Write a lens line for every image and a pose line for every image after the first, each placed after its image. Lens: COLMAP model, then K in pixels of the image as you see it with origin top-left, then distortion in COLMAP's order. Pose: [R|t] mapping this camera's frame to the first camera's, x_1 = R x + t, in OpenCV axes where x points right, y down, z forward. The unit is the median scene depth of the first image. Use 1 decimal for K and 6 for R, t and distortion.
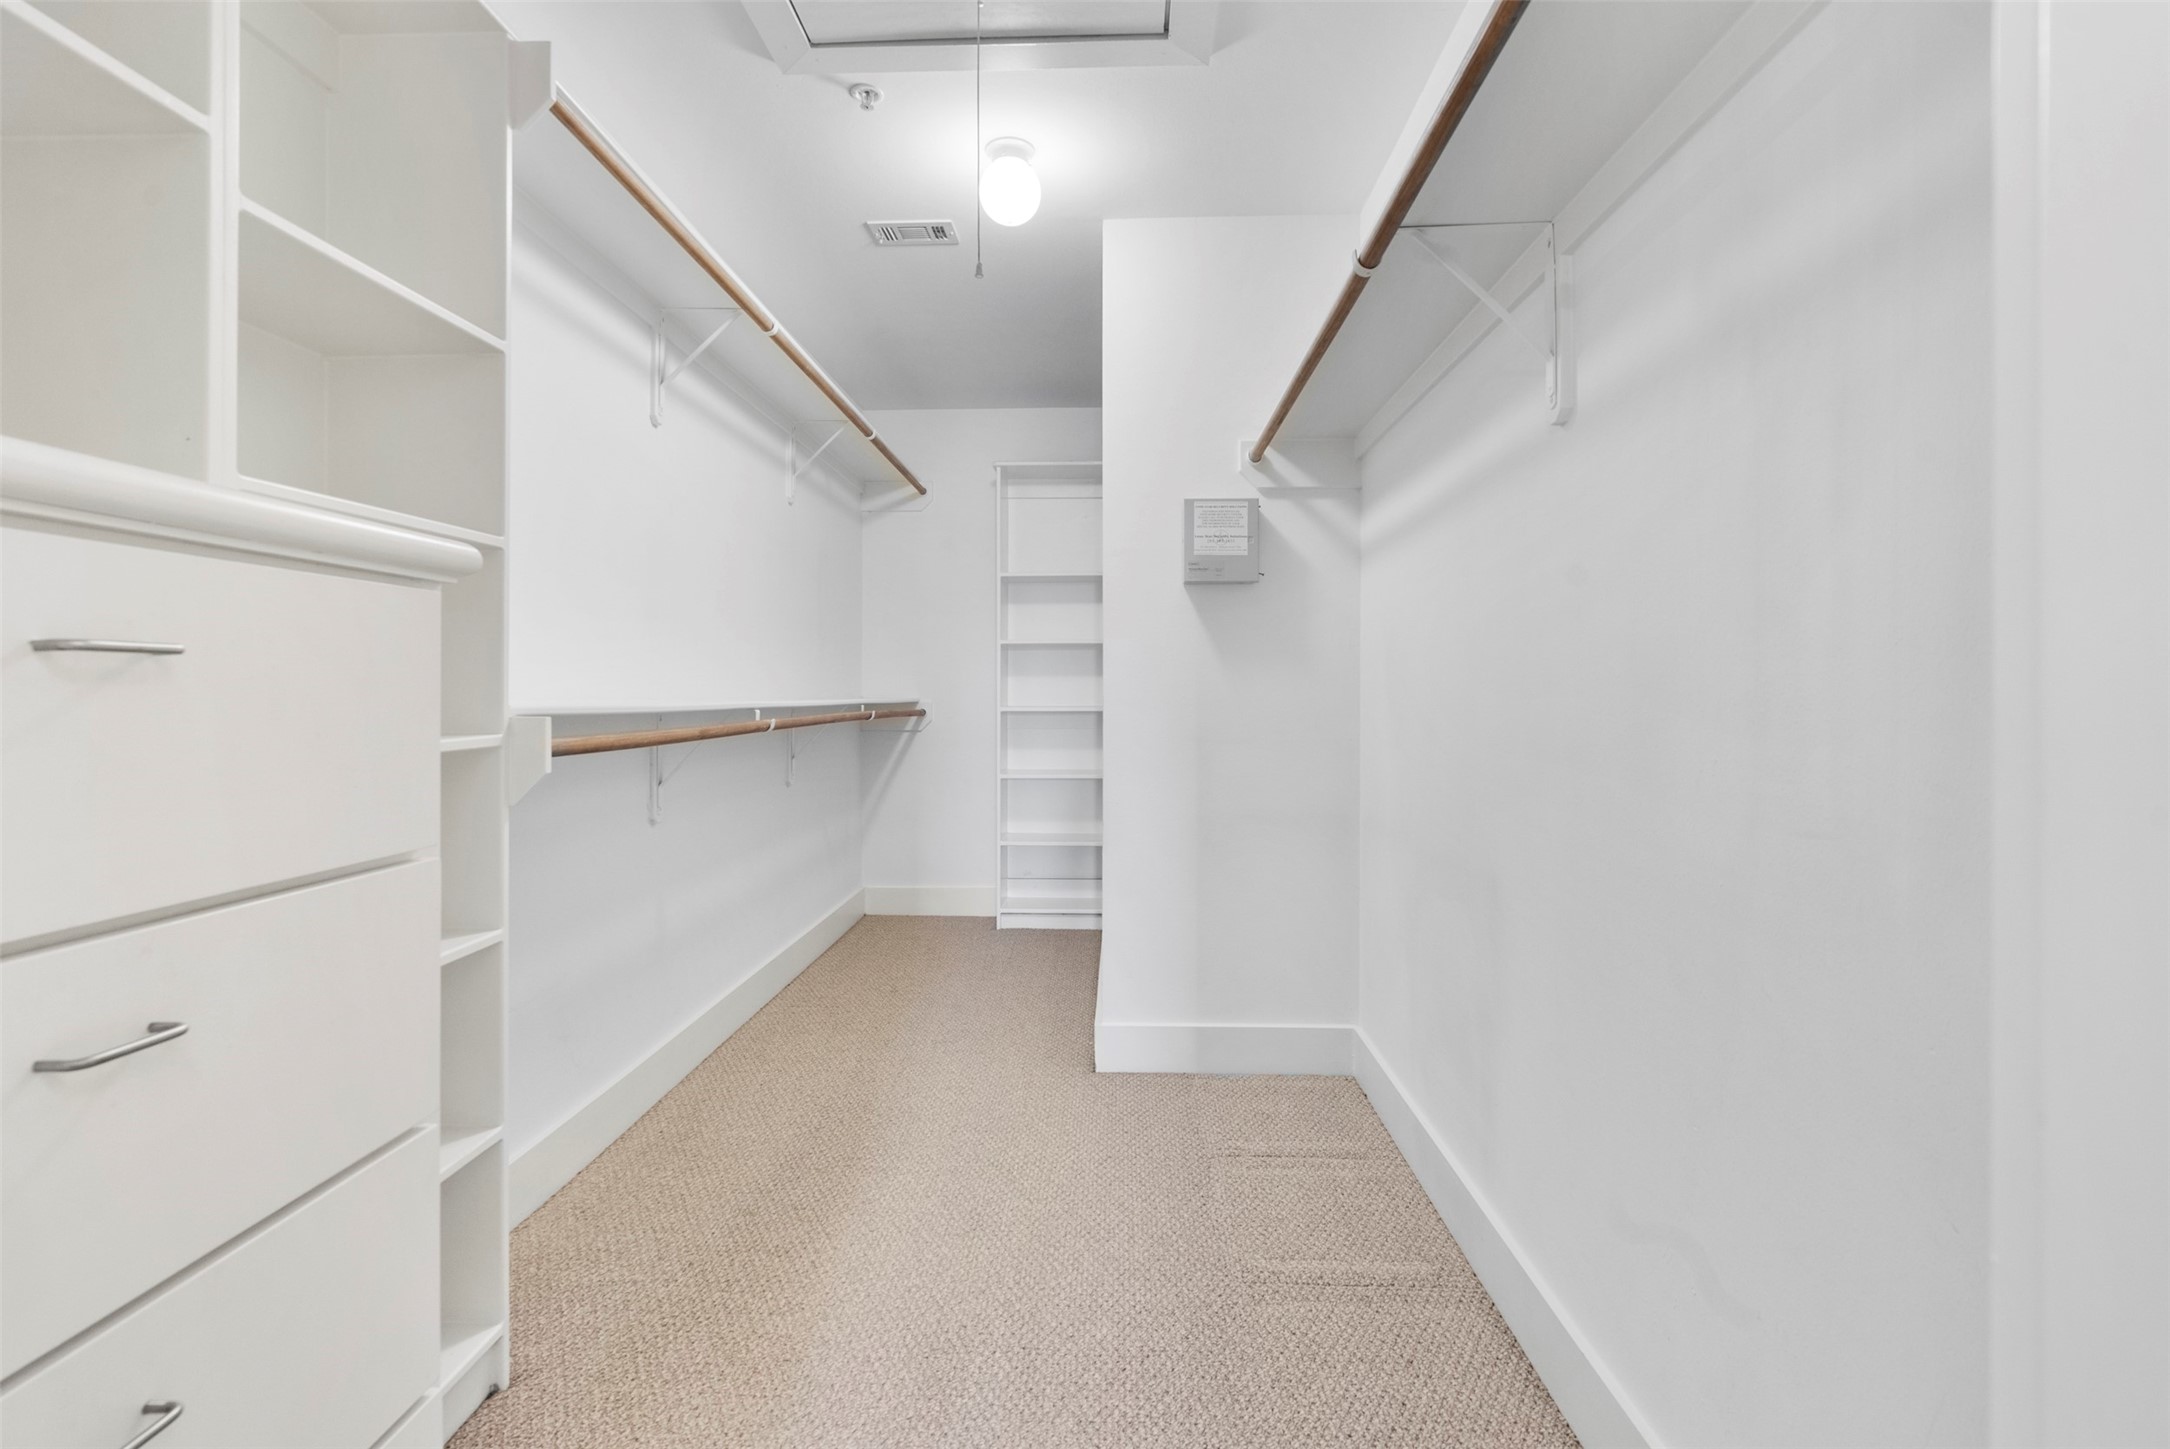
lens RADIAL K [[1011.6, 0, 1076.5], [0, 1011.6, 696.8], [0, 0, 1]] dist [-0.005042, 0.003053]
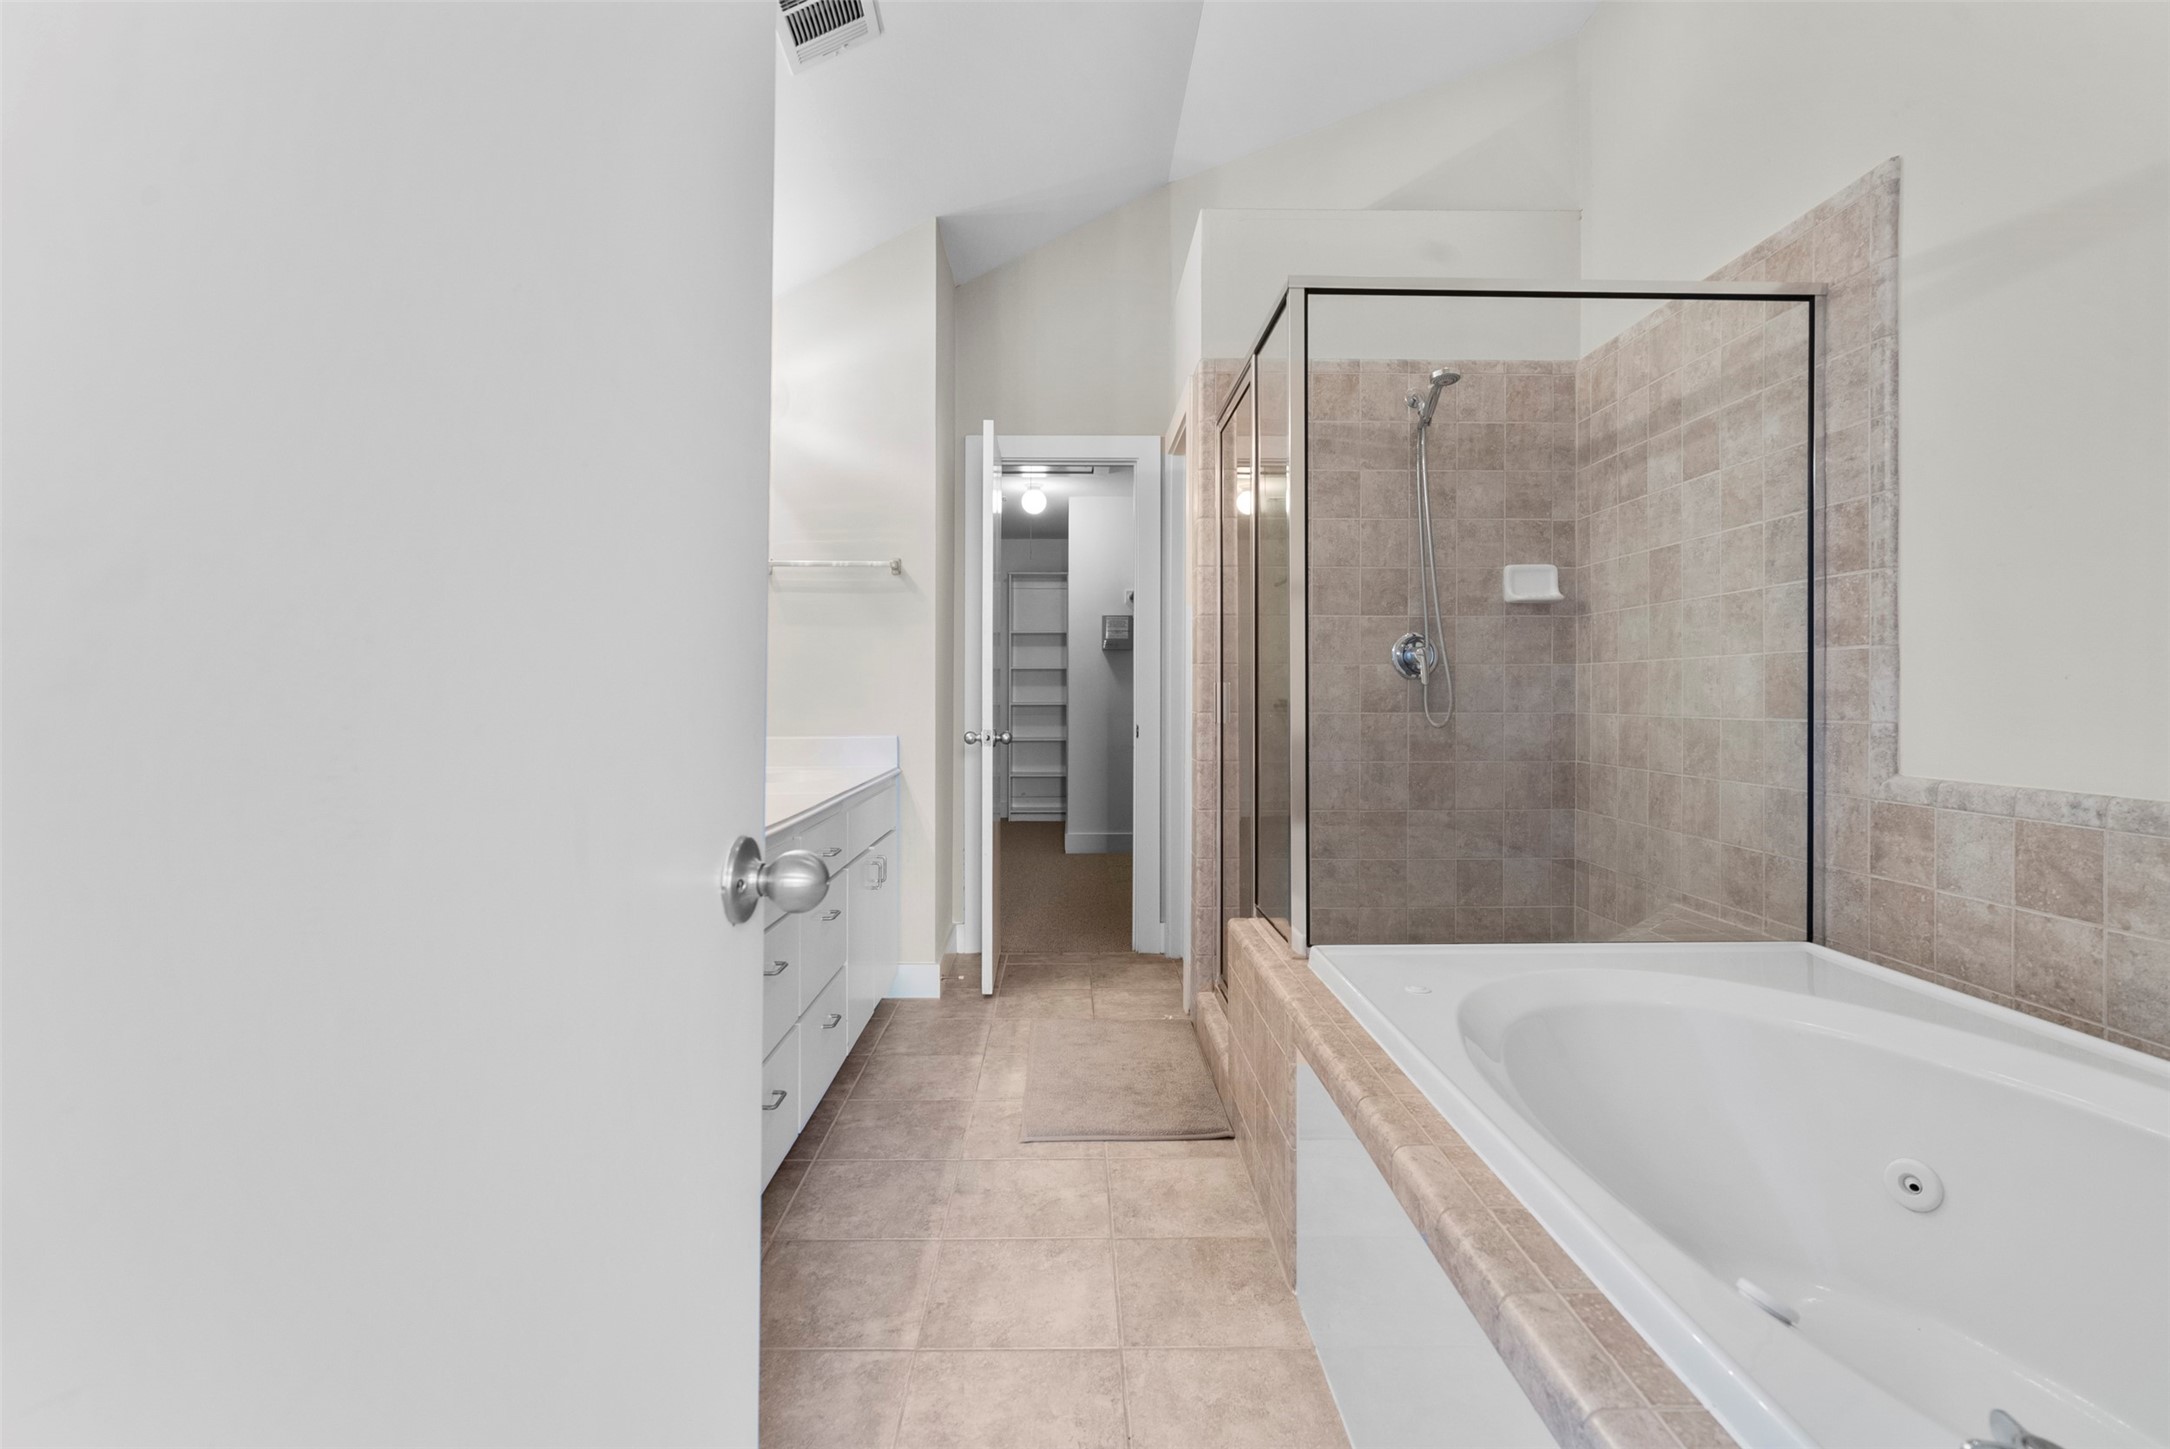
lens RADIAL K [[1014.7, 0, 1077.7], [0, 1014.7, 693.4], [0, 0, 1]] dist [-0.004058, 0.010993]
pose [[0.999069, 0.001955, 0.043101, -0.055740], [-0.001818, 0.999993, -0.003230, -0.001563], [-0.043107, 0.003148, 0.999066, -1.395349]]
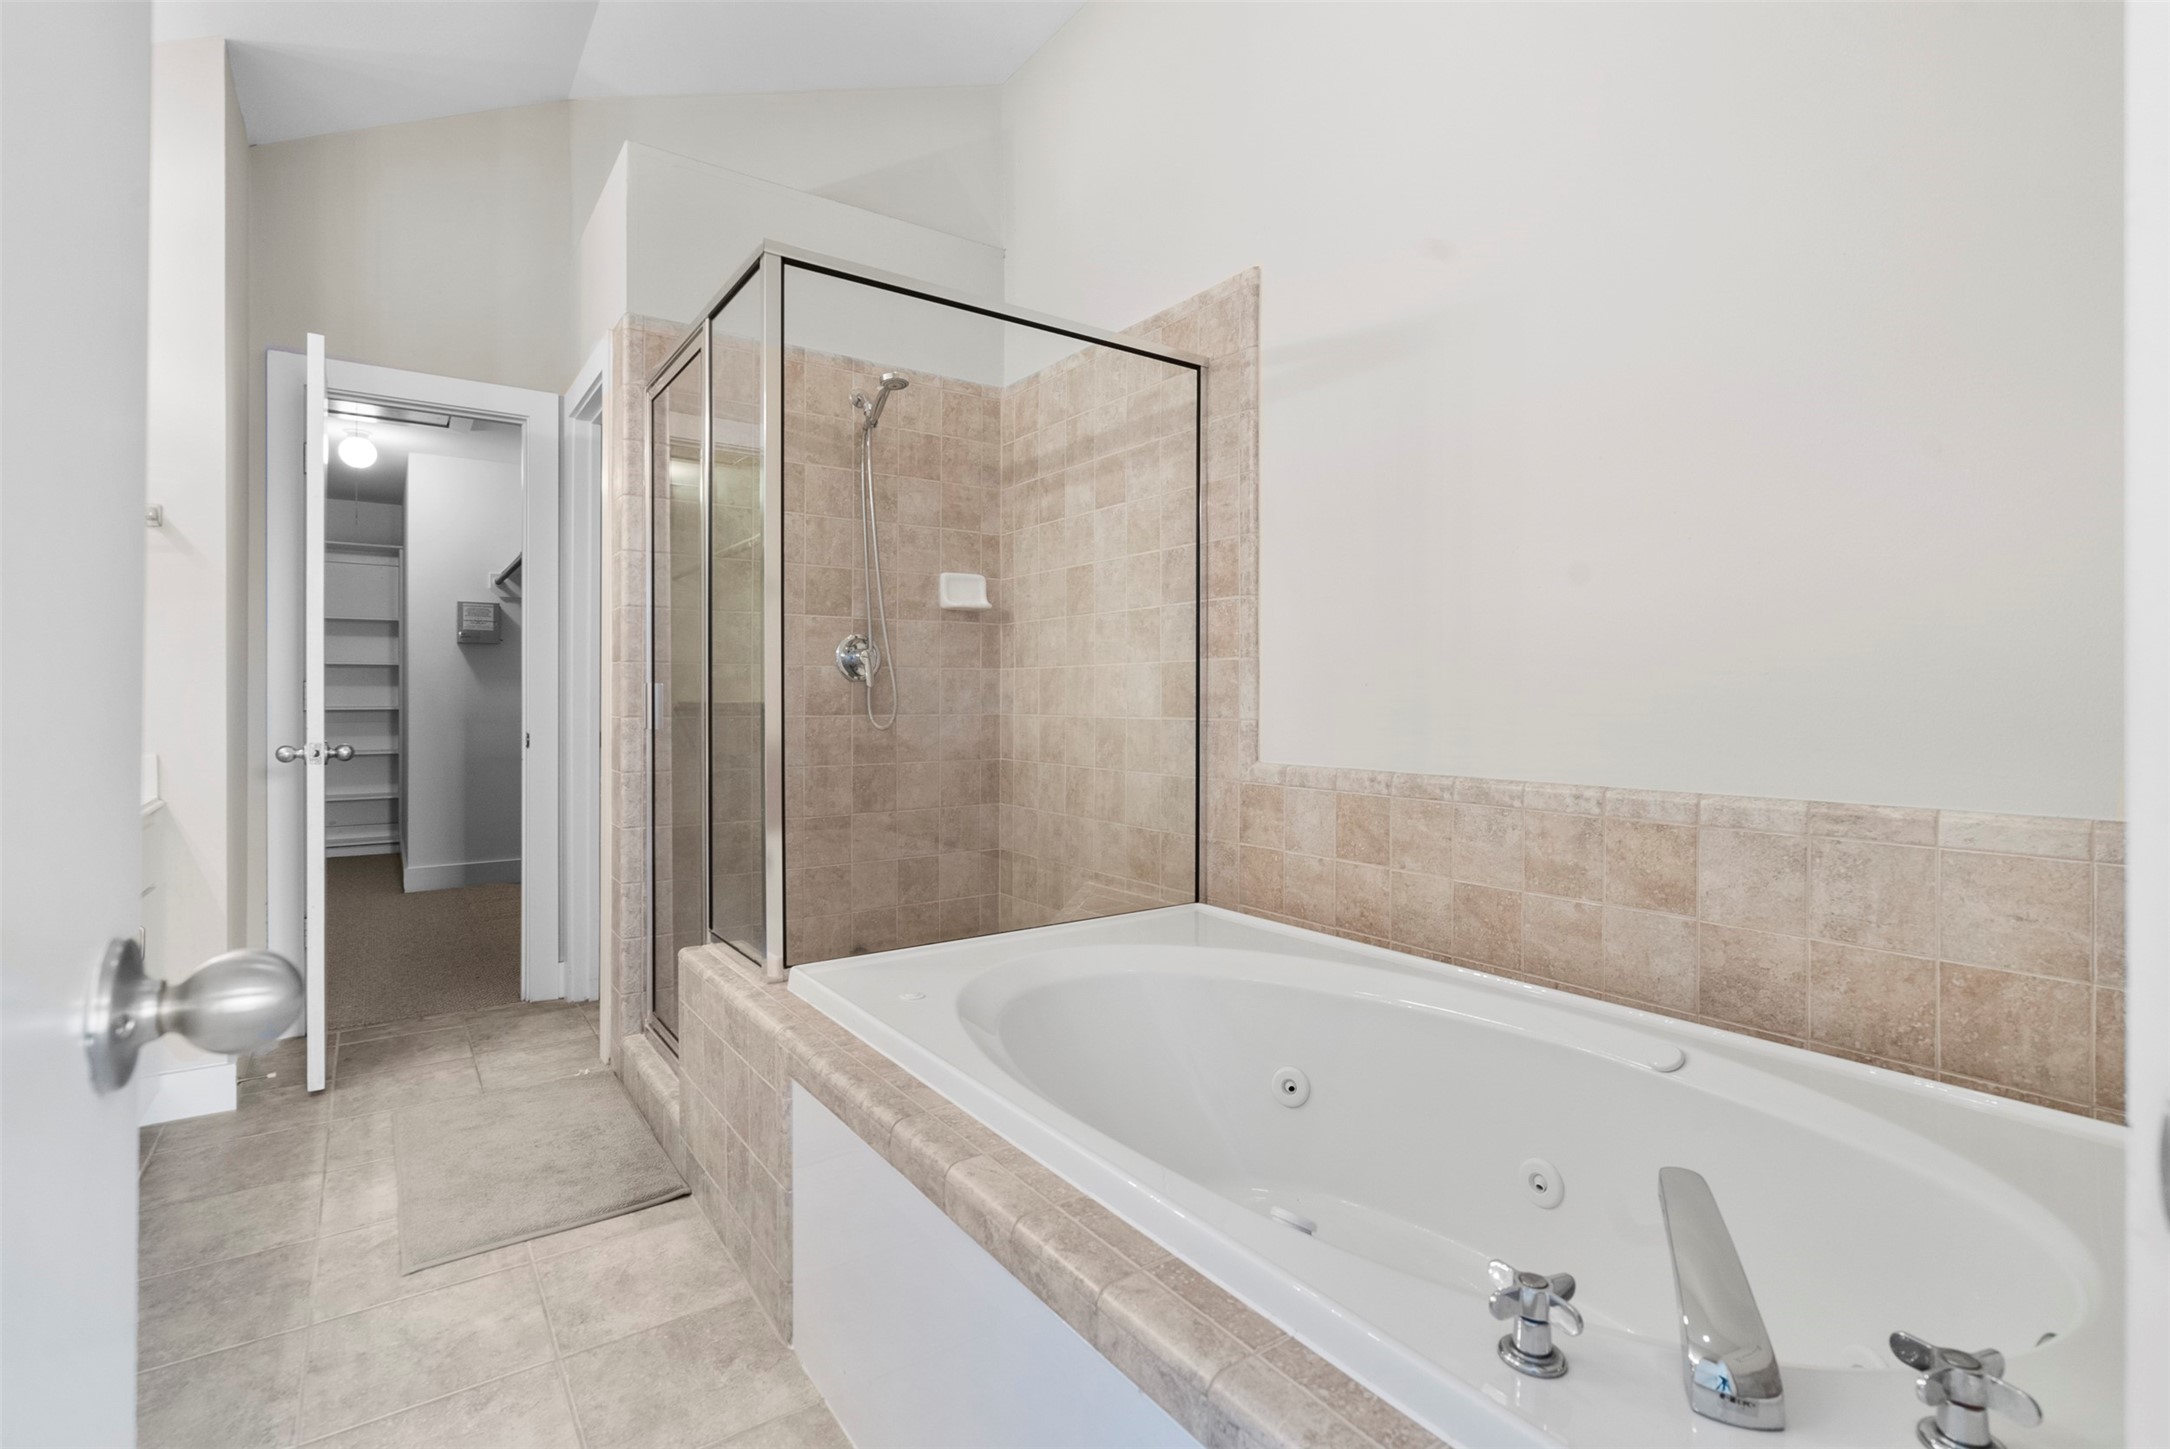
lens RADIAL K [[1023.6, 0, 1080.2], [0, 1023.6, 701.5], [0, 0, 1]] dist [0.000220, 0.002405]
pose [[0.803629, -0.000185, 0.595130, -0.107495], [-0.001039, 0.999998, 0.001715, -0.001679], [-0.595129, -0.001997, 0.803628, -1.339186]]
